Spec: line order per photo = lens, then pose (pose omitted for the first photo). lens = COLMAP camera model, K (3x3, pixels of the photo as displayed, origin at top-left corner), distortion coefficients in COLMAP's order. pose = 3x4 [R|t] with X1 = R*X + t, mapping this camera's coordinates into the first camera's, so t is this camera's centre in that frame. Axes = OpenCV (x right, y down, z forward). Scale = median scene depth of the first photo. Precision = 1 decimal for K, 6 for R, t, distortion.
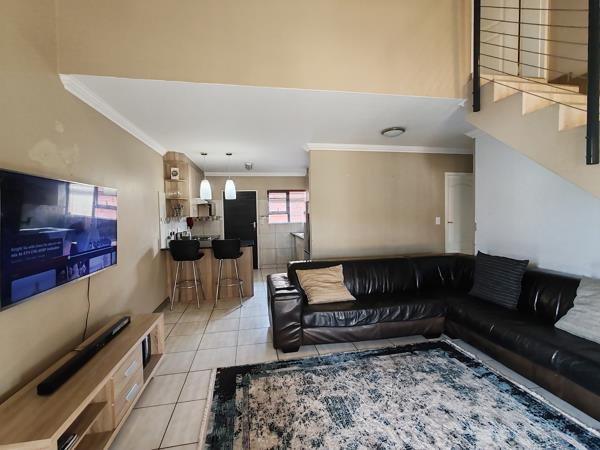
lens RADIAL K [[272.3, 0, 303.0], [0, 272.3, 223.2], [0, 0, 1]] dist [-0.003260, 0.003838]
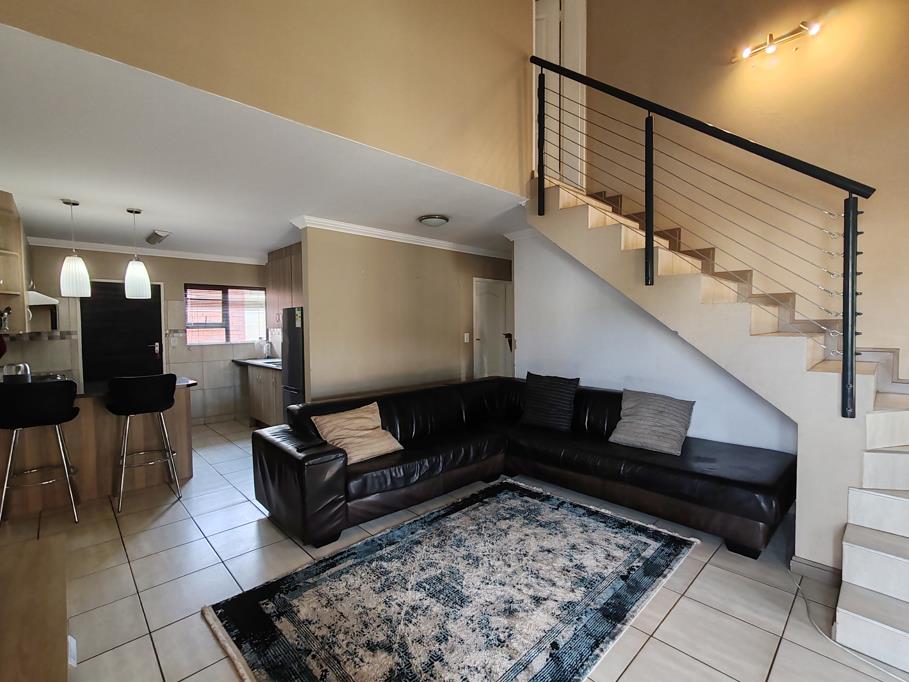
lens RADIAL K [[412.5, 0, 457.2], [0, 412.5, 339.1], [0, 0, 1]] dist [-0.003260, 0.003838]
pose [[0.837440, -0.007347, 0.546479, -0.315259], [0.011643, 0.999923, -0.004400, 0.000015], [-0.546405, 0.010047, 0.837461, 0.017145]]
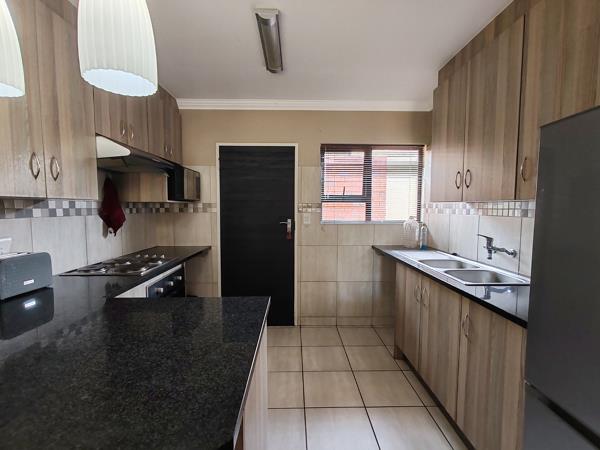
lens RADIAL K [[272.3, 0, 297.6], [0, 272.3, 224.0], [0, 0, 1]] dist [-0.003260, 0.003838]
pose [[0.983459, 0.034489, -0.177816, -0.219635], [-0.027881, 0.998829, 0.039529, -0.031999], [0.178971, -0.033918, 0.983269, 1.439647]]
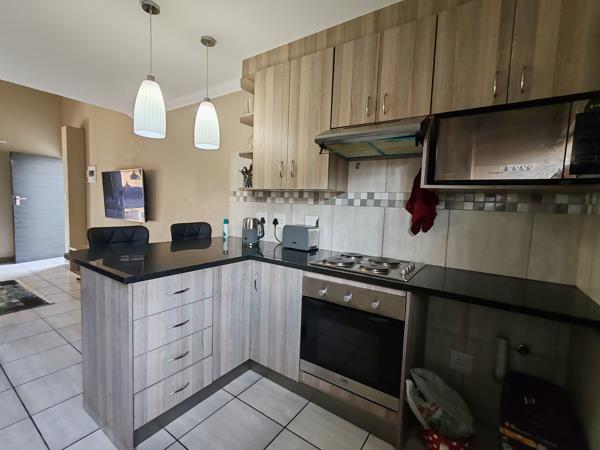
lens RADIAL K [[272.3, 0, 301.0], [0, 272.3, 225.8], [0, 0, 1]] dist [-0.003260, 0.003838]
pose [[-0.713537, 0.047502, -0.699006, -0.248869], [-0.043868, 0.992712, 0.112241, -0.031988], [0.699243, 0.110752, -0.706253, 2.217395]]
